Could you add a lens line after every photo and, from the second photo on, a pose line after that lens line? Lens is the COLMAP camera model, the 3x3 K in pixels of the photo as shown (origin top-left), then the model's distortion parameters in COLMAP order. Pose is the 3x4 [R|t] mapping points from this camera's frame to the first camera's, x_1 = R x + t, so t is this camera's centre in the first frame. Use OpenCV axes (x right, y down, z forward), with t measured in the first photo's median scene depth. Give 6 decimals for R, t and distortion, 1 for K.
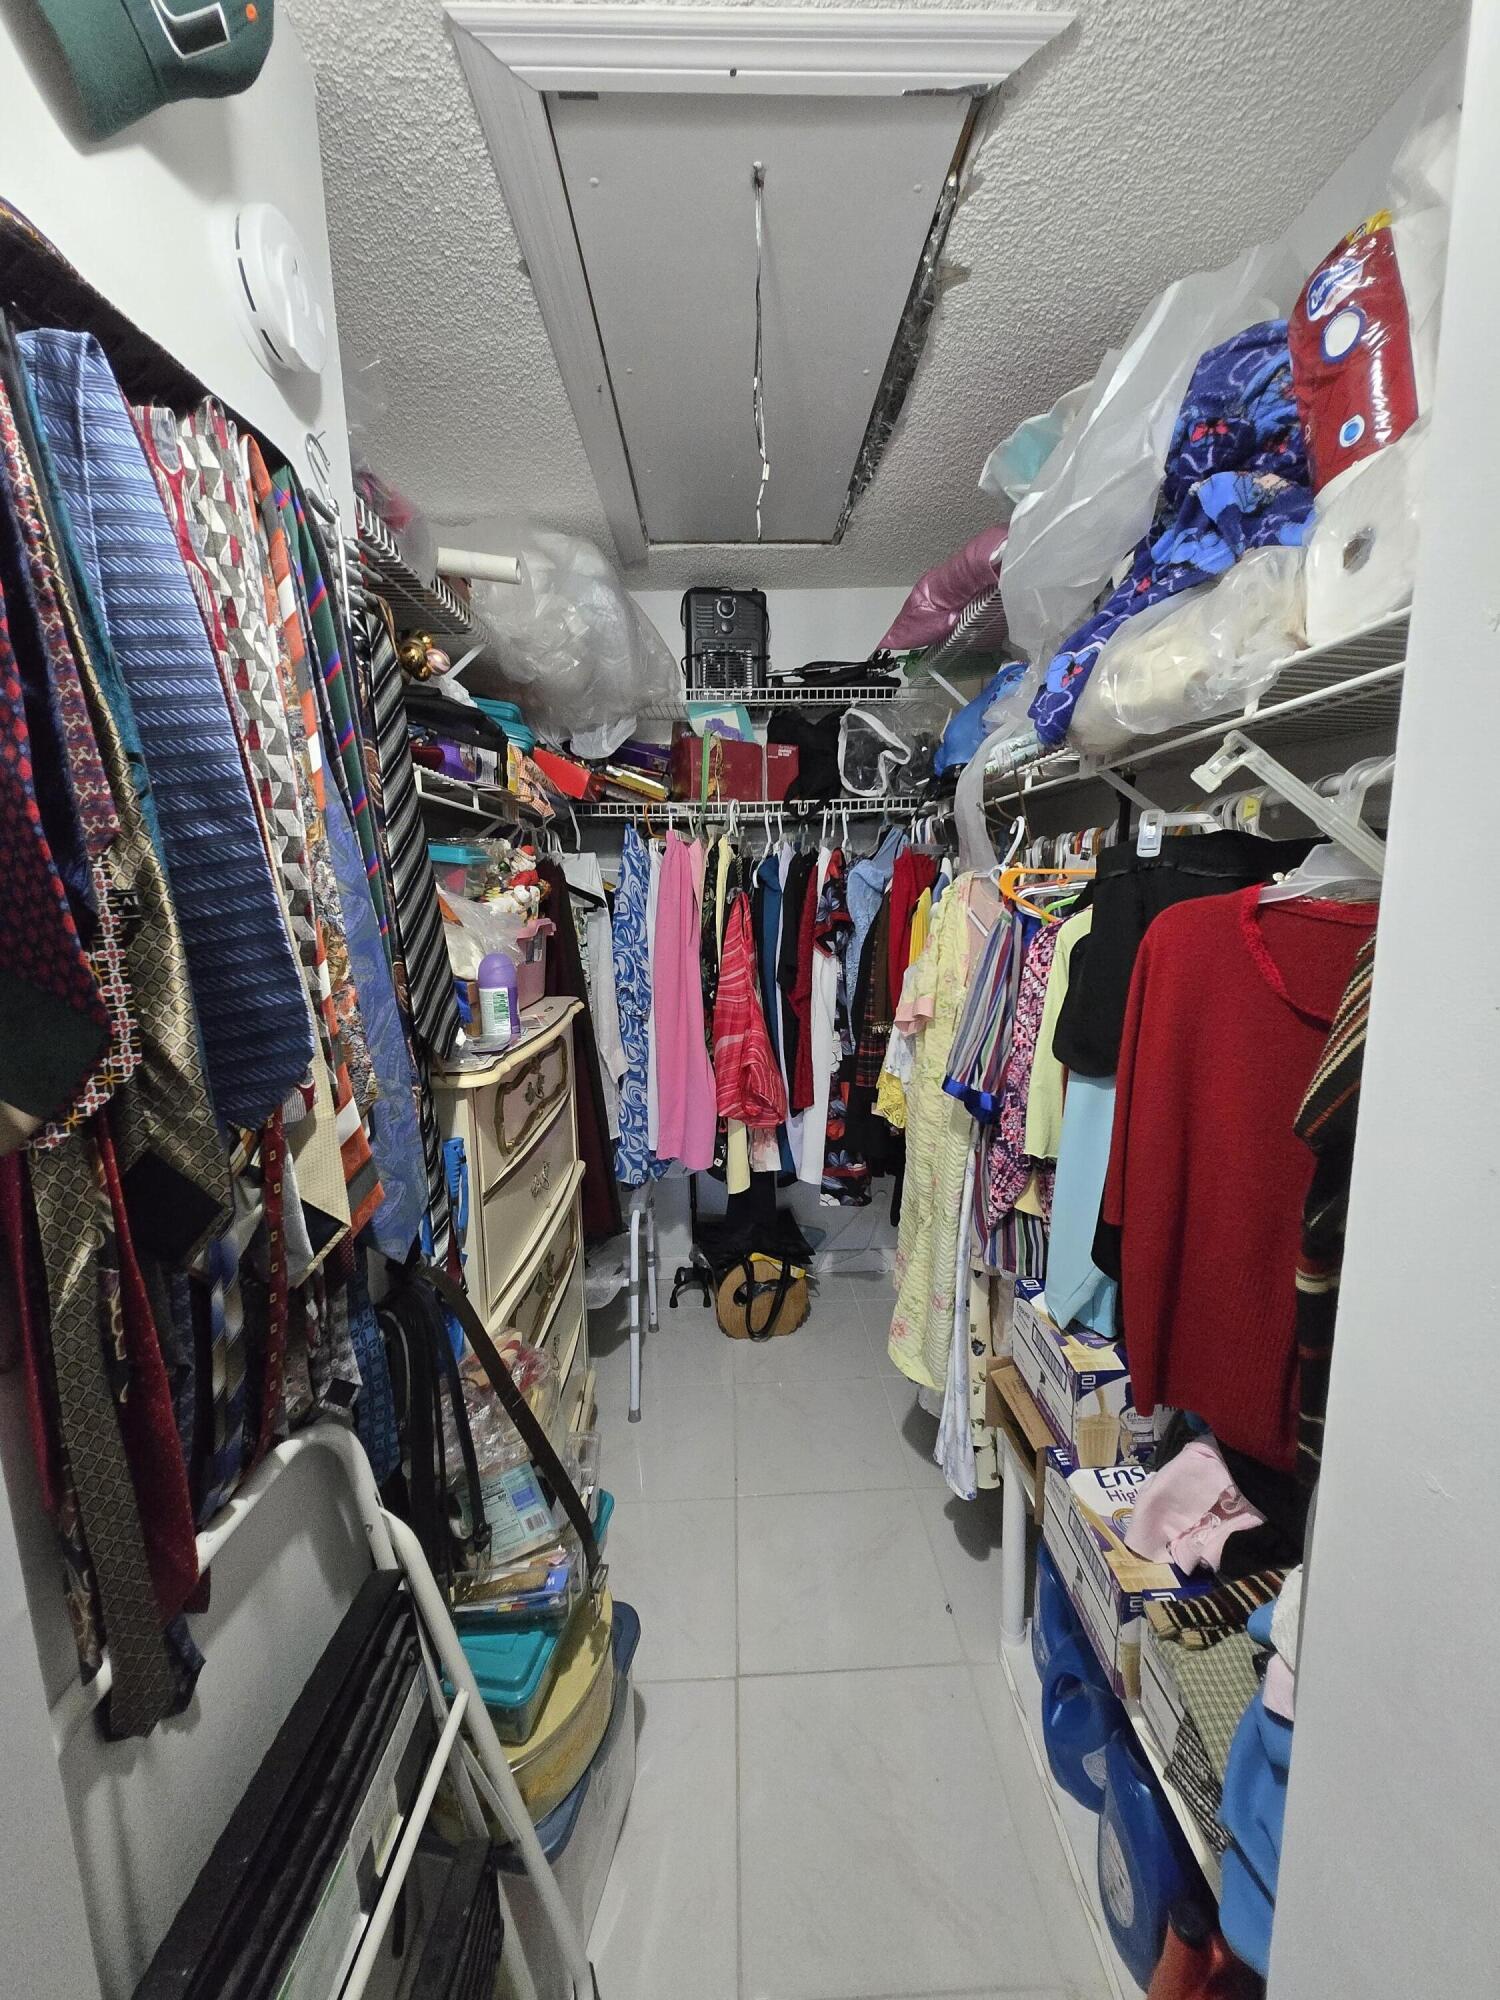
lens RADIAL K [[786.2, 0, 750.0], [0, 786.2, 1000.0], [0, 0, 1]] dist [-0.003484, -0.000579]
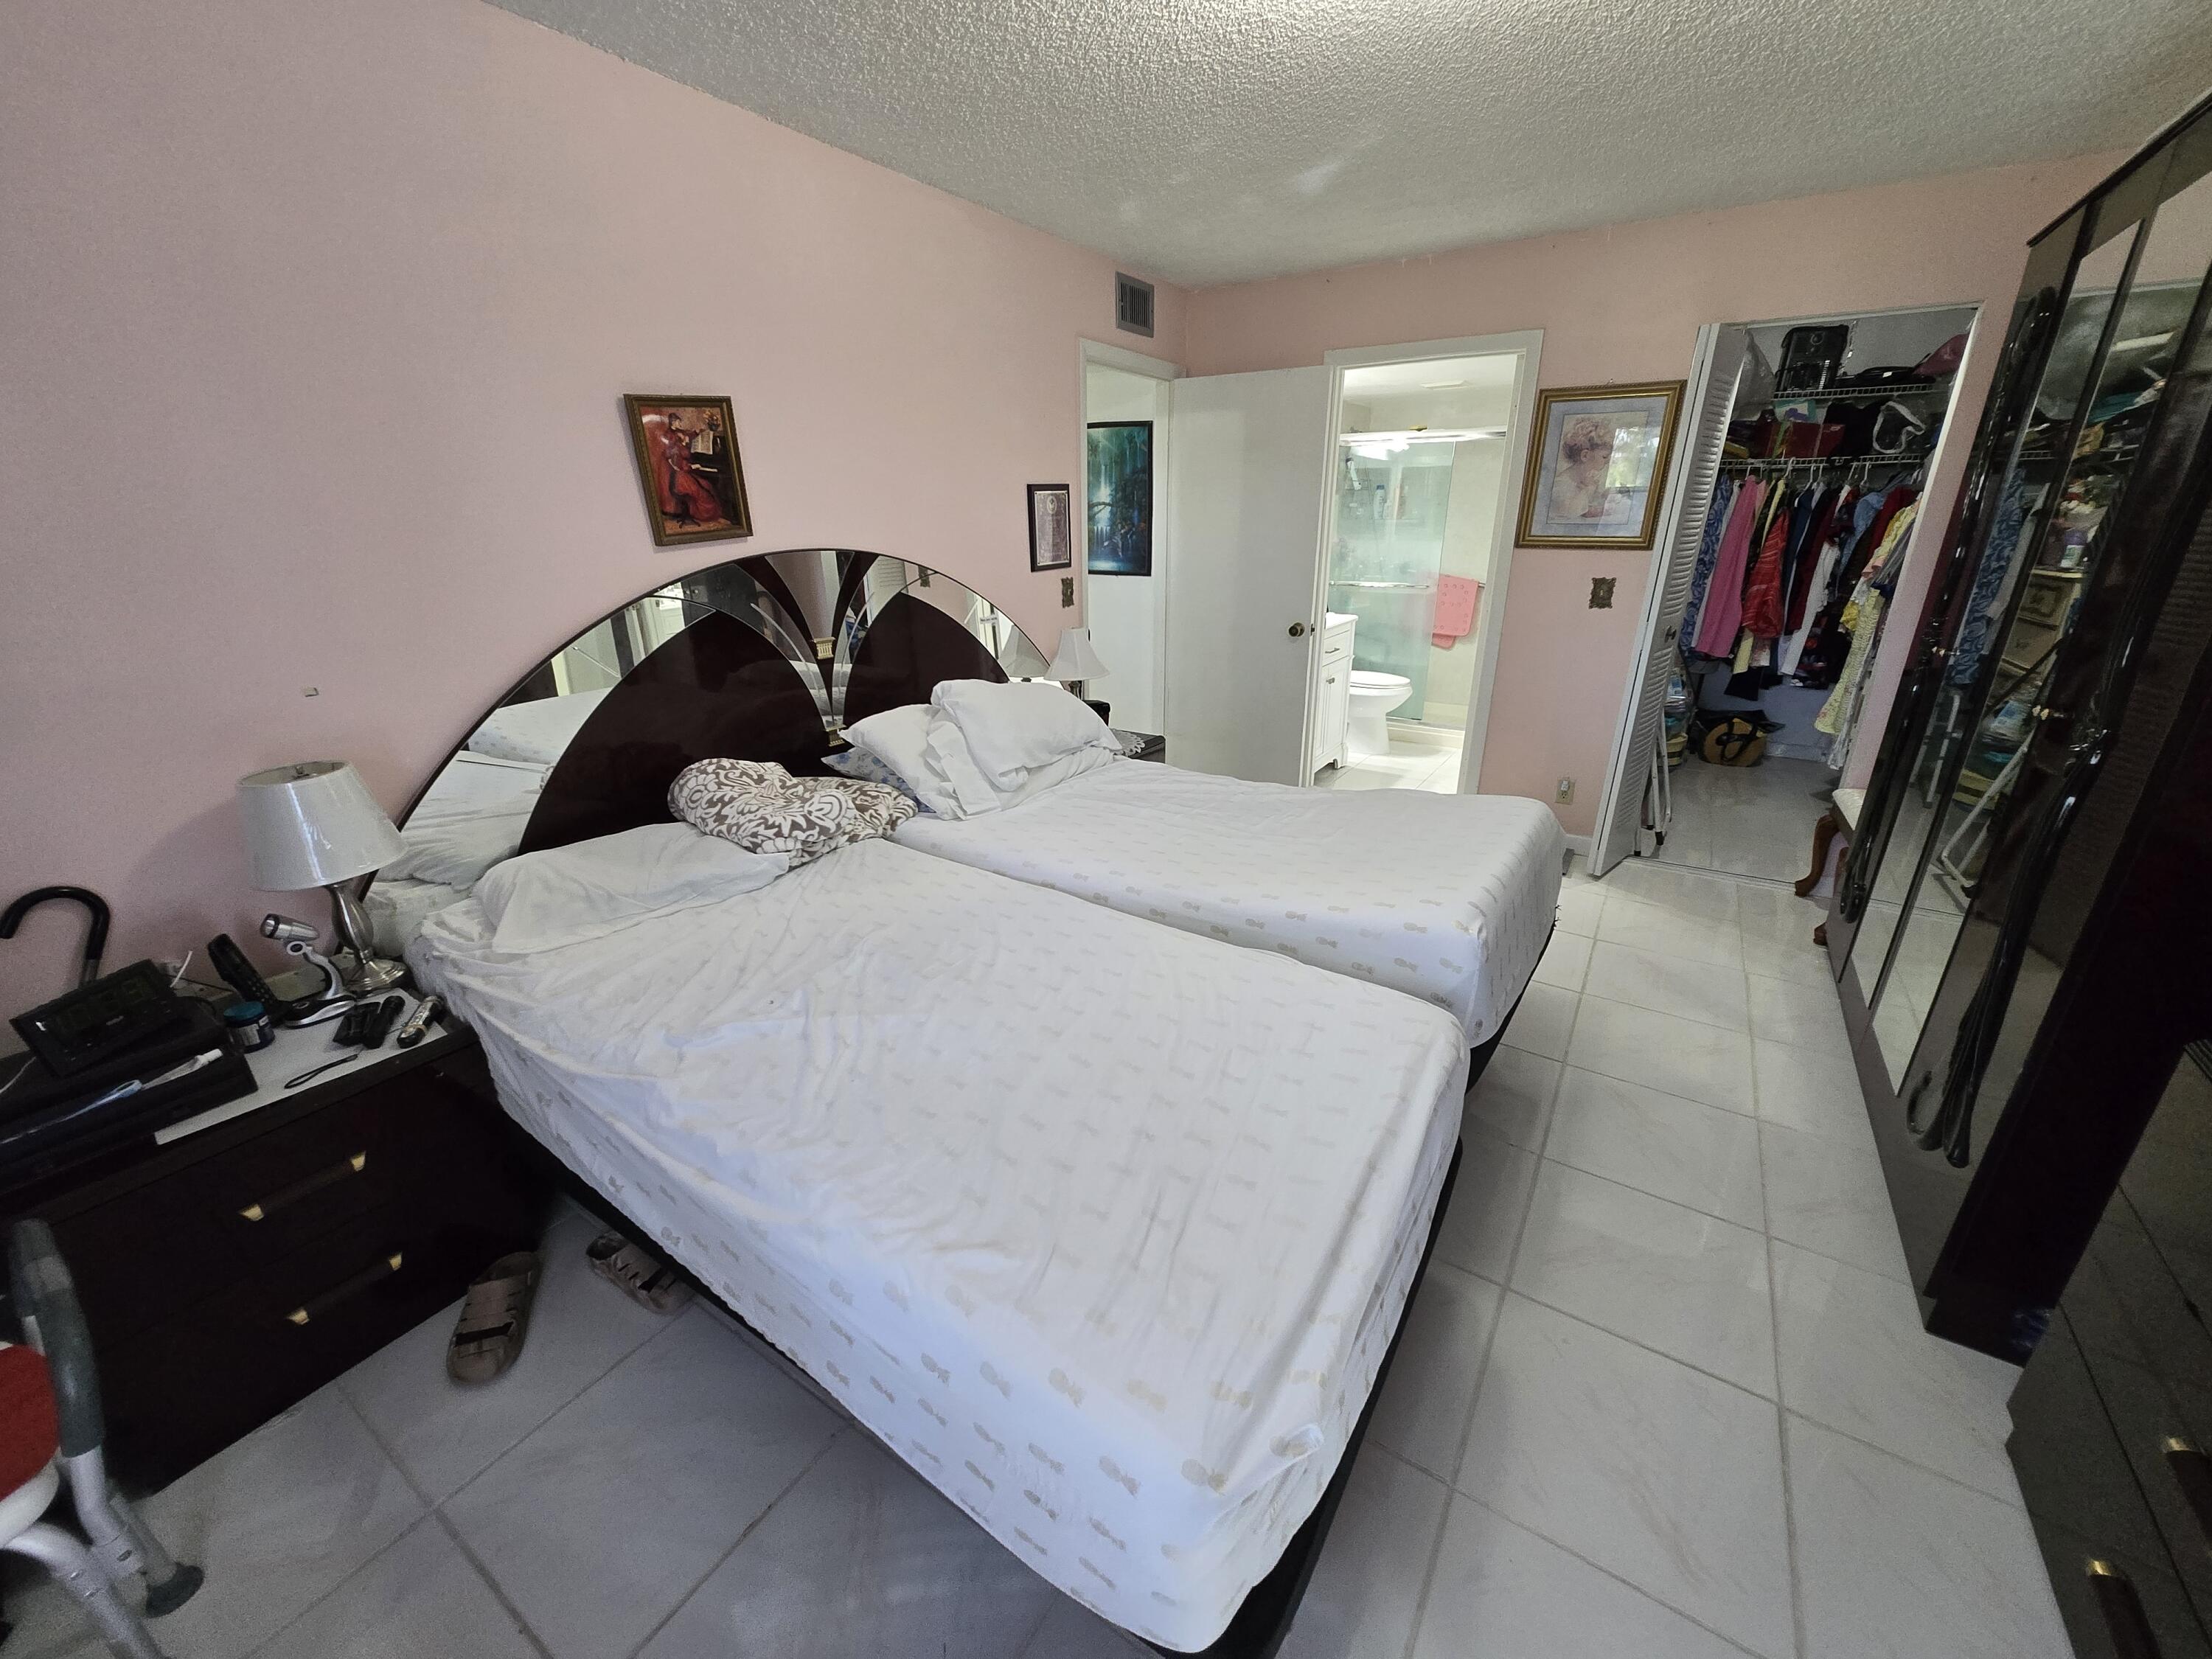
lens RADIAL K [[869.5, 0, 1106.0], [0, 869.5, 829.5], [0, 0, 1]] dist [-0.003484, -0.000579]
pose [[0.822582, 0.209261, -0.528743, -0.088921], [-0.091929, 0.966532, 0.239509, 0.252436], [0.561167, -0.148408, 0.814289, -1.699058]]
